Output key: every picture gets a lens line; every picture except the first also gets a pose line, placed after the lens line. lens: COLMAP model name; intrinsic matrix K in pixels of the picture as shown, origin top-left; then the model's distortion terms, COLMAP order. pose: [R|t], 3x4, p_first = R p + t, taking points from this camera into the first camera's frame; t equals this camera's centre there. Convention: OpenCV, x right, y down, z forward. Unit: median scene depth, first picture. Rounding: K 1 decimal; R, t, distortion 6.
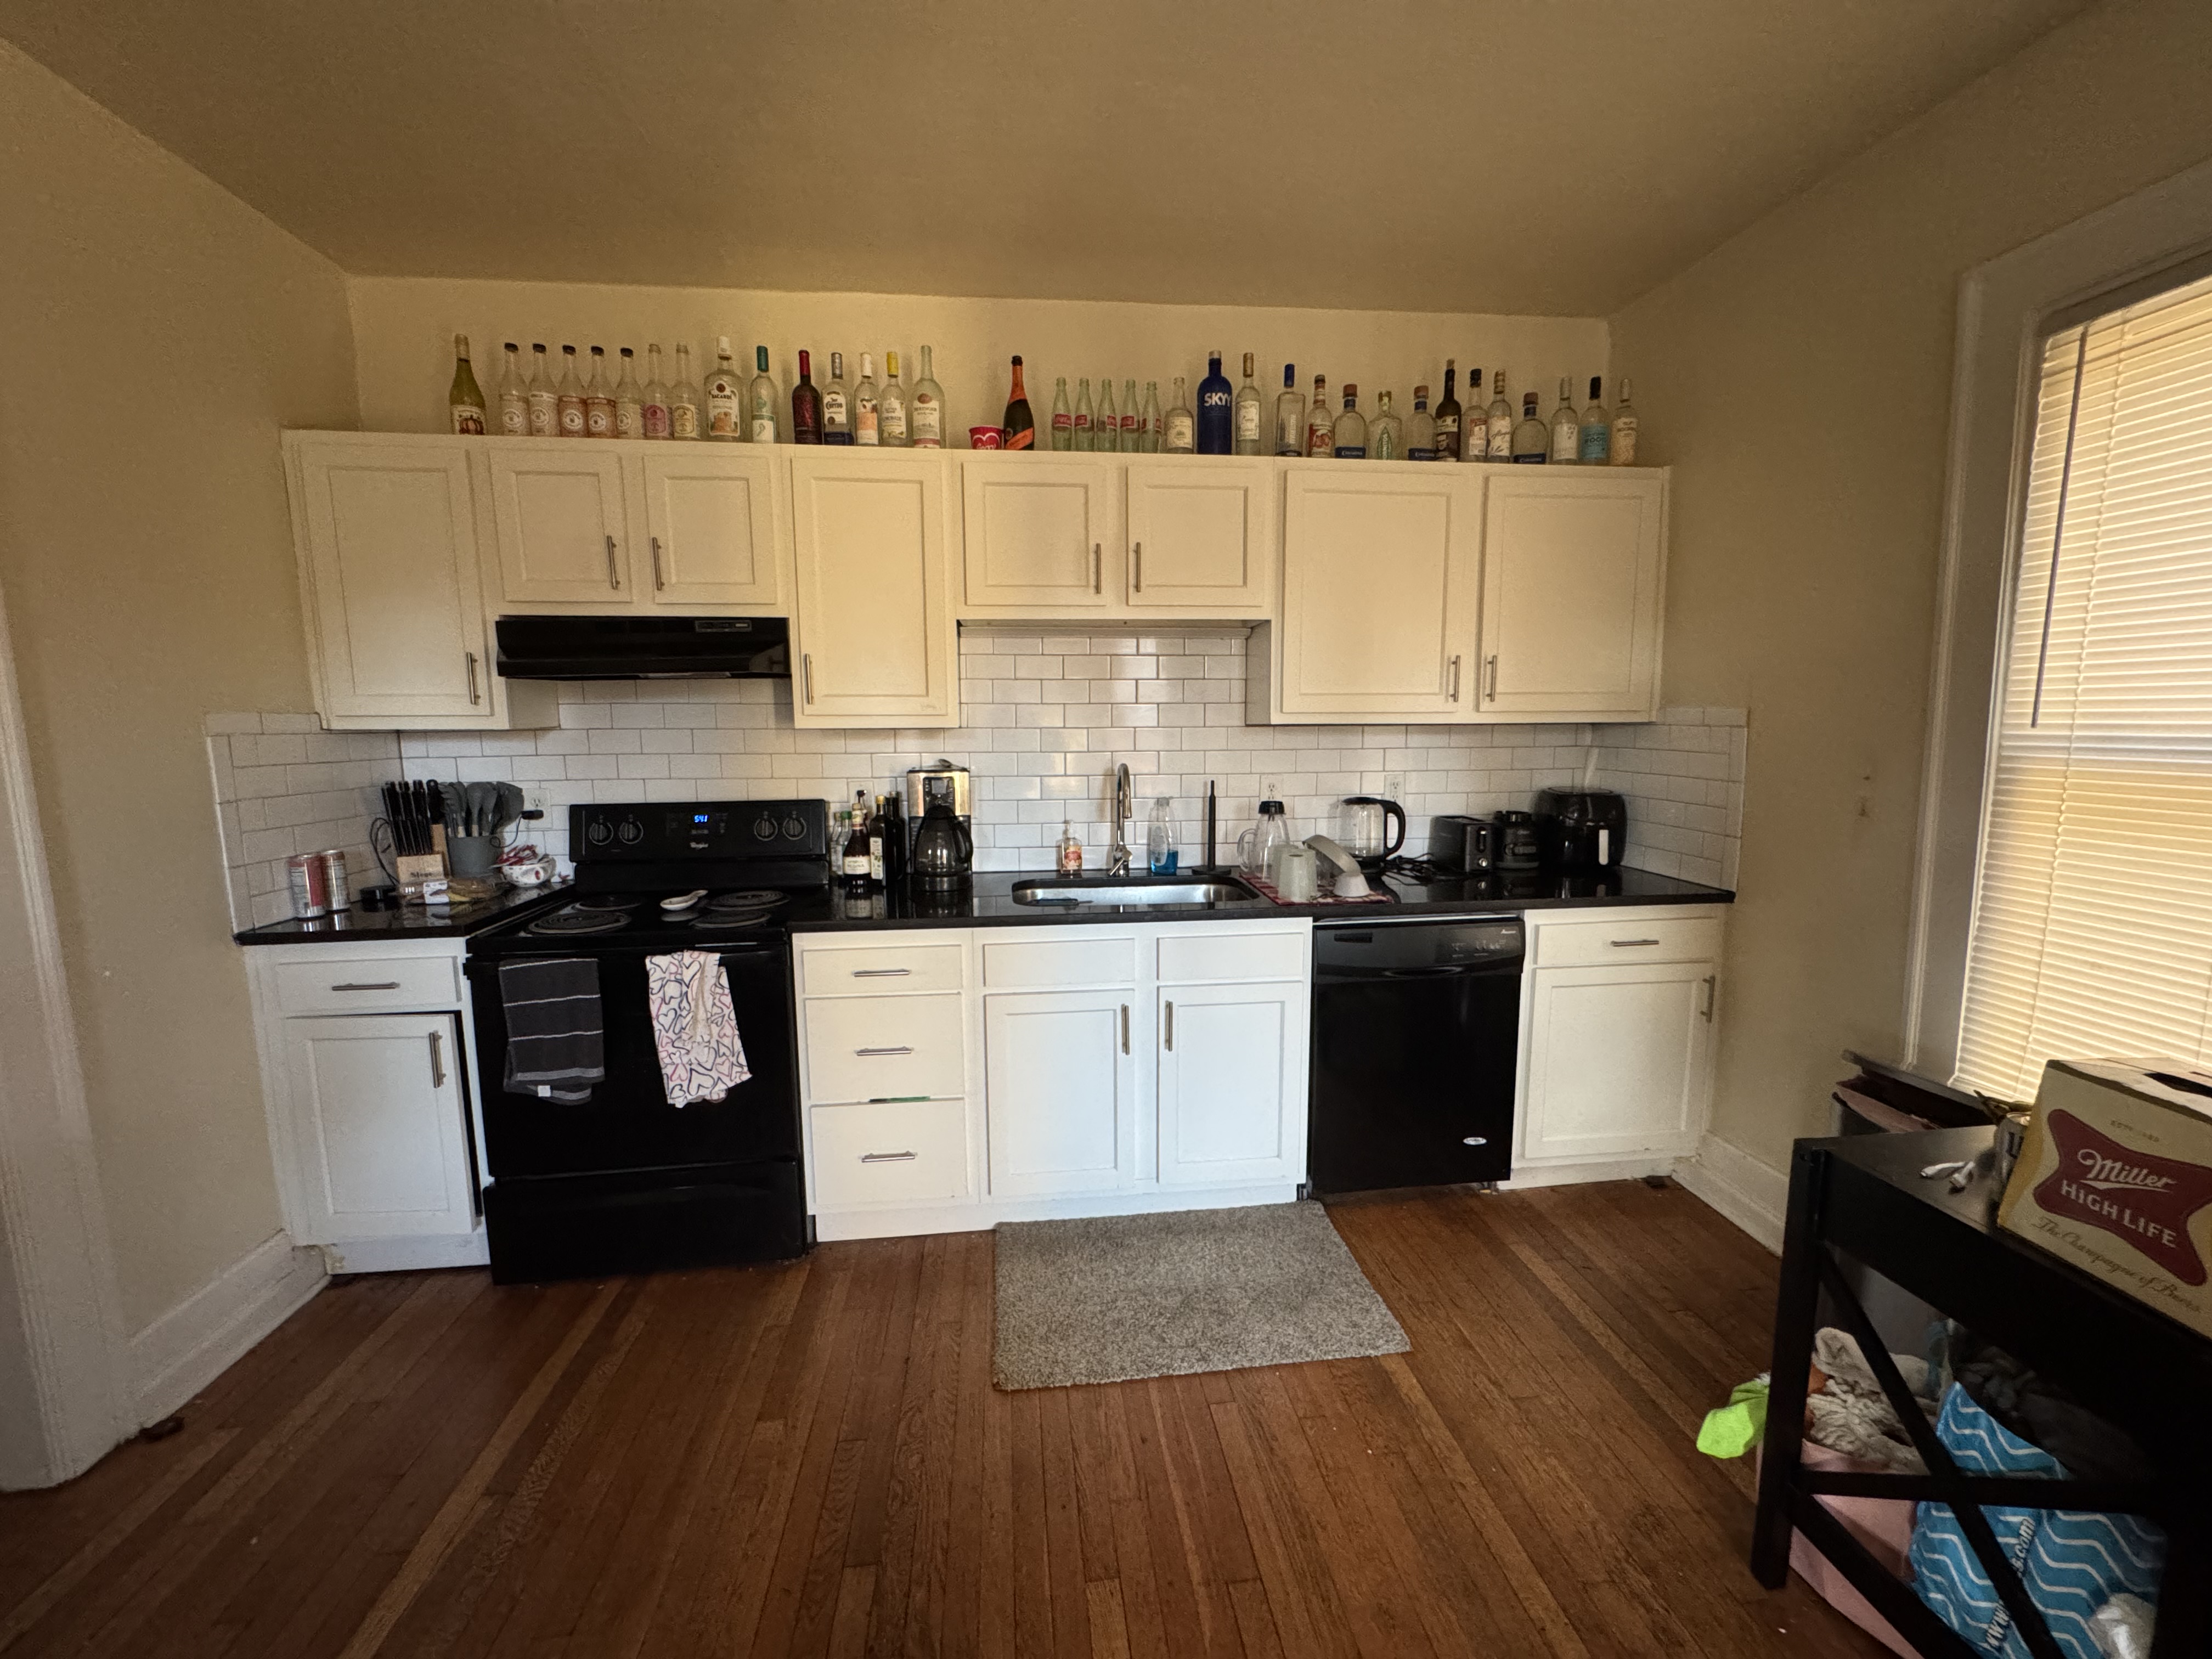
lens RADIAL K [[885.0, 0, 1102.5], [0, 885.0, 831.5], [0, 0, 1]] dist [-0.002337, 0.000645]
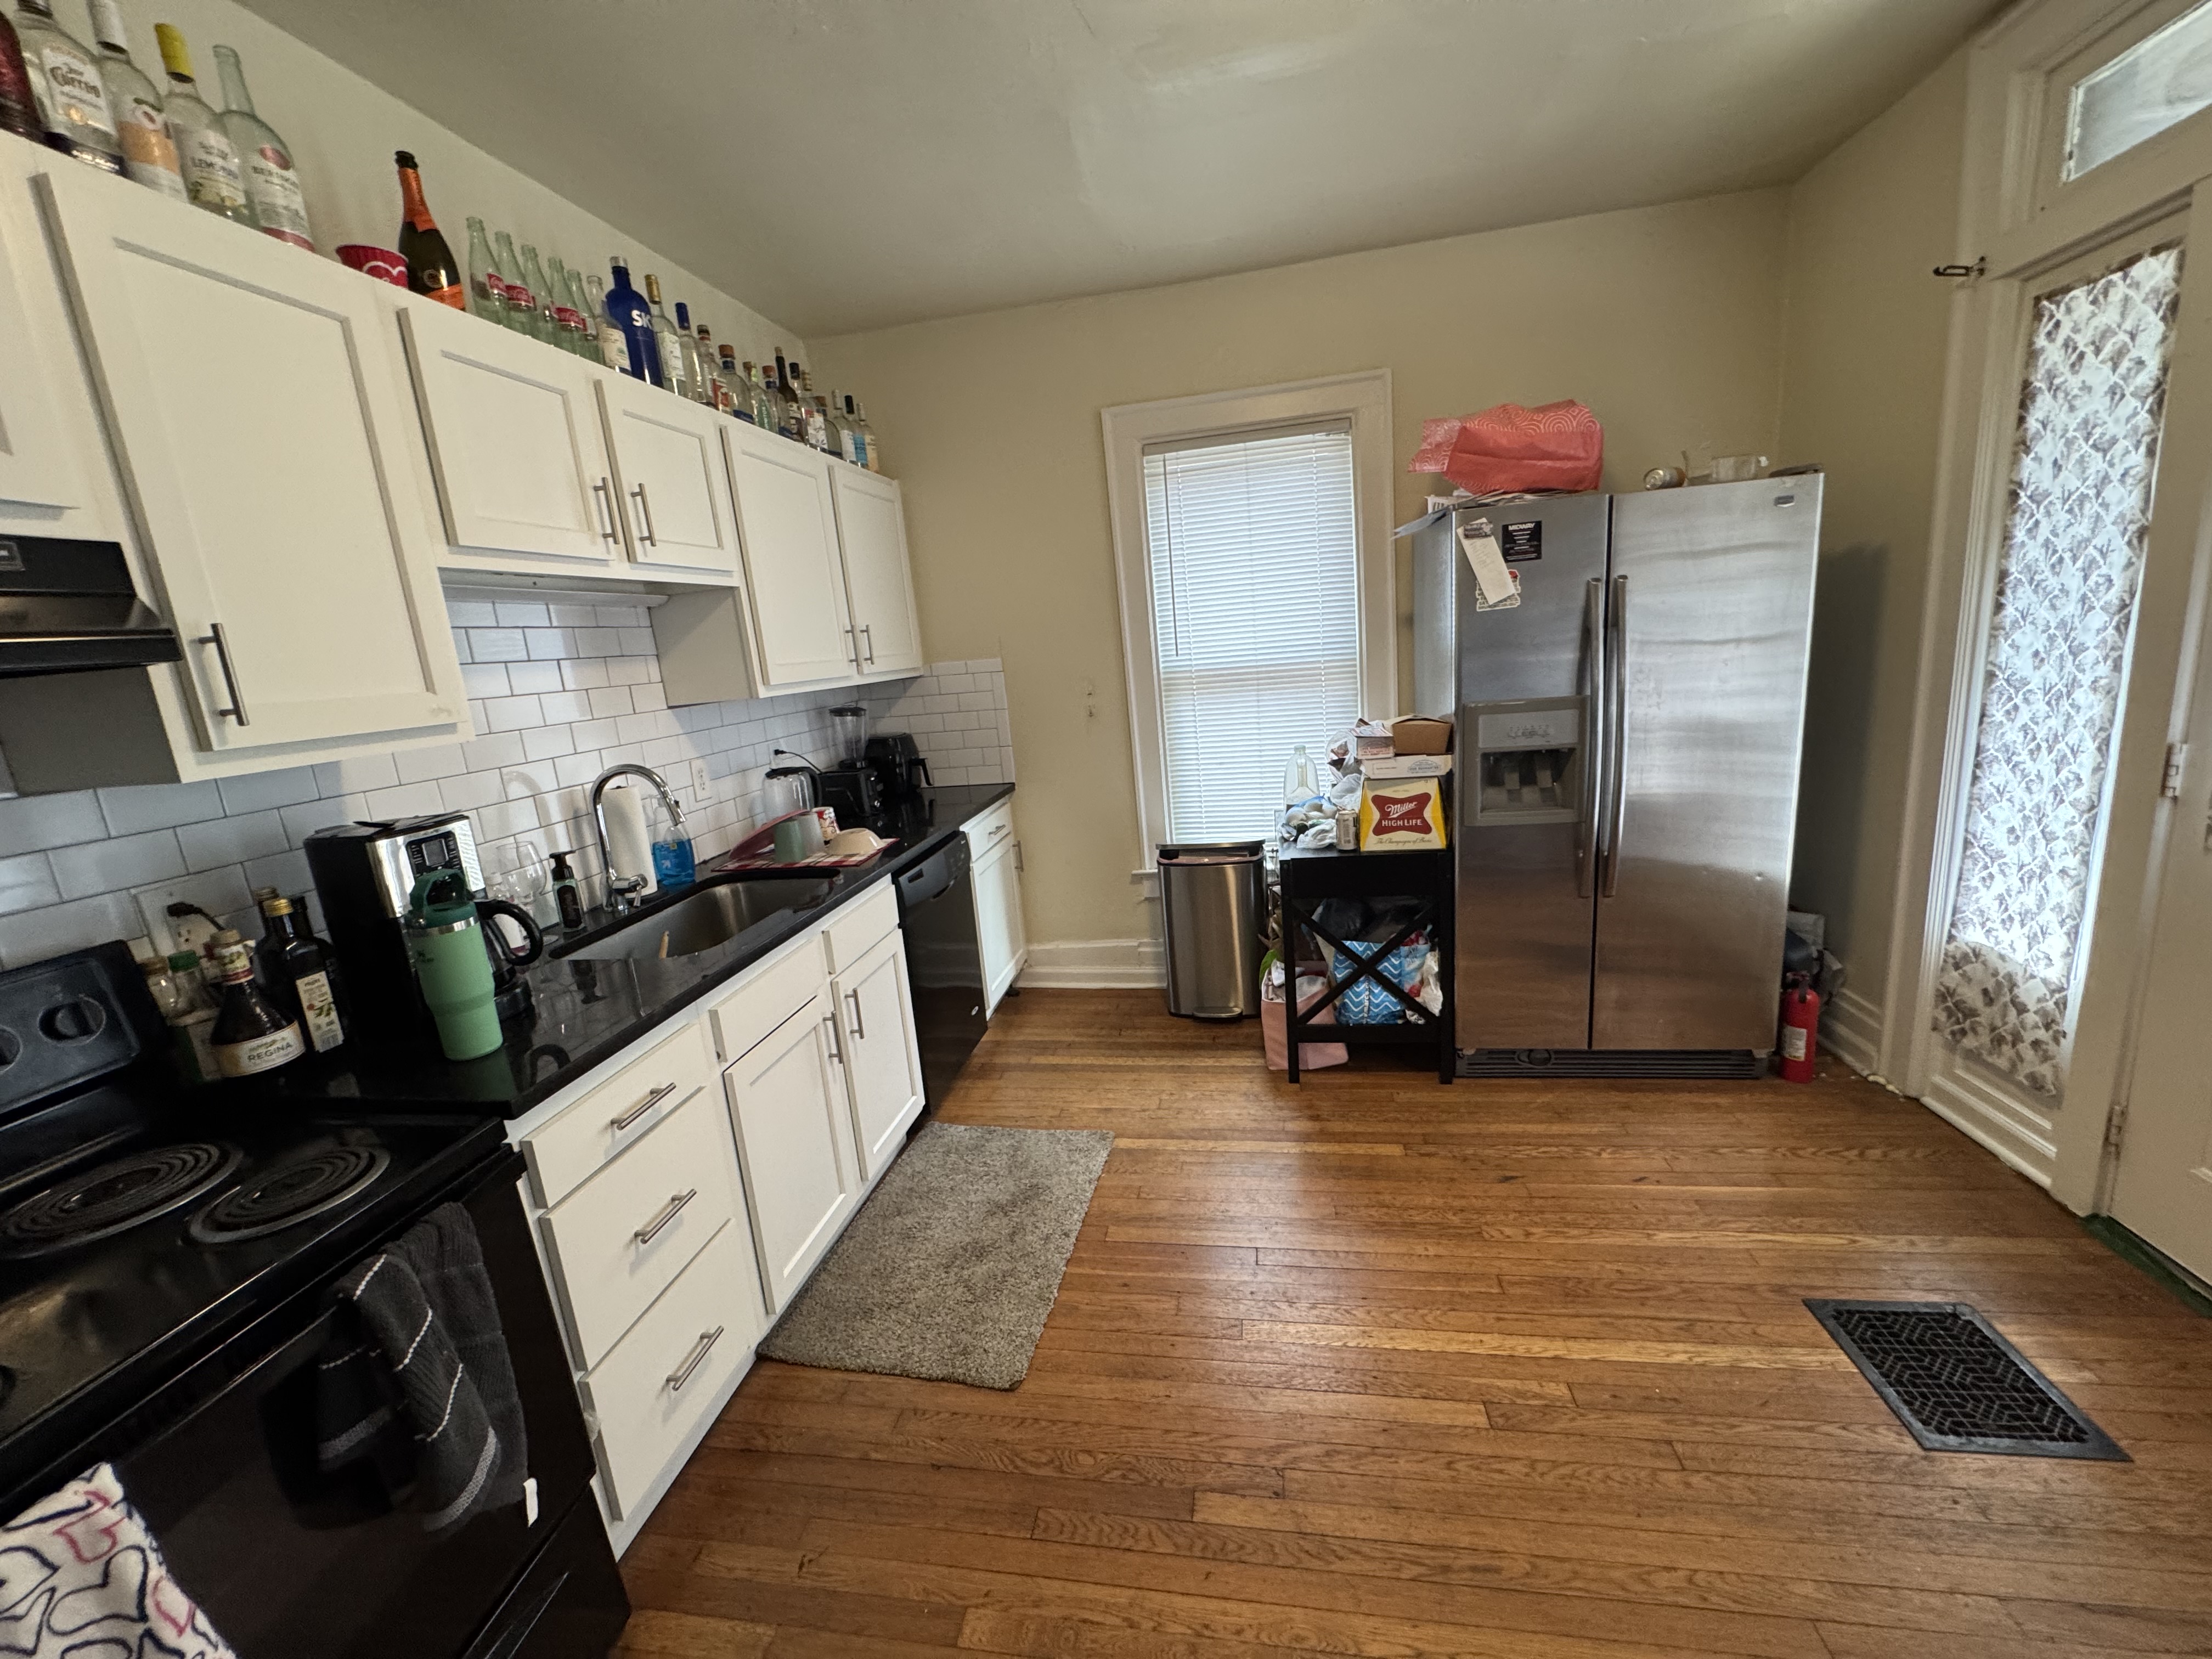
lens RADIAL K [[885.0, 0, 1099.4], [0, 885.0, 826.5], [0, 0, 1]] dist [-0.002337, 0.000645]
pose [[0.280731, -0.216437, 0.935064, -0.633044], [0.207677, 0.964860, 0.160983, -0.069721], [-0.937049, 0.148998, 0.315815, 0.399582]]
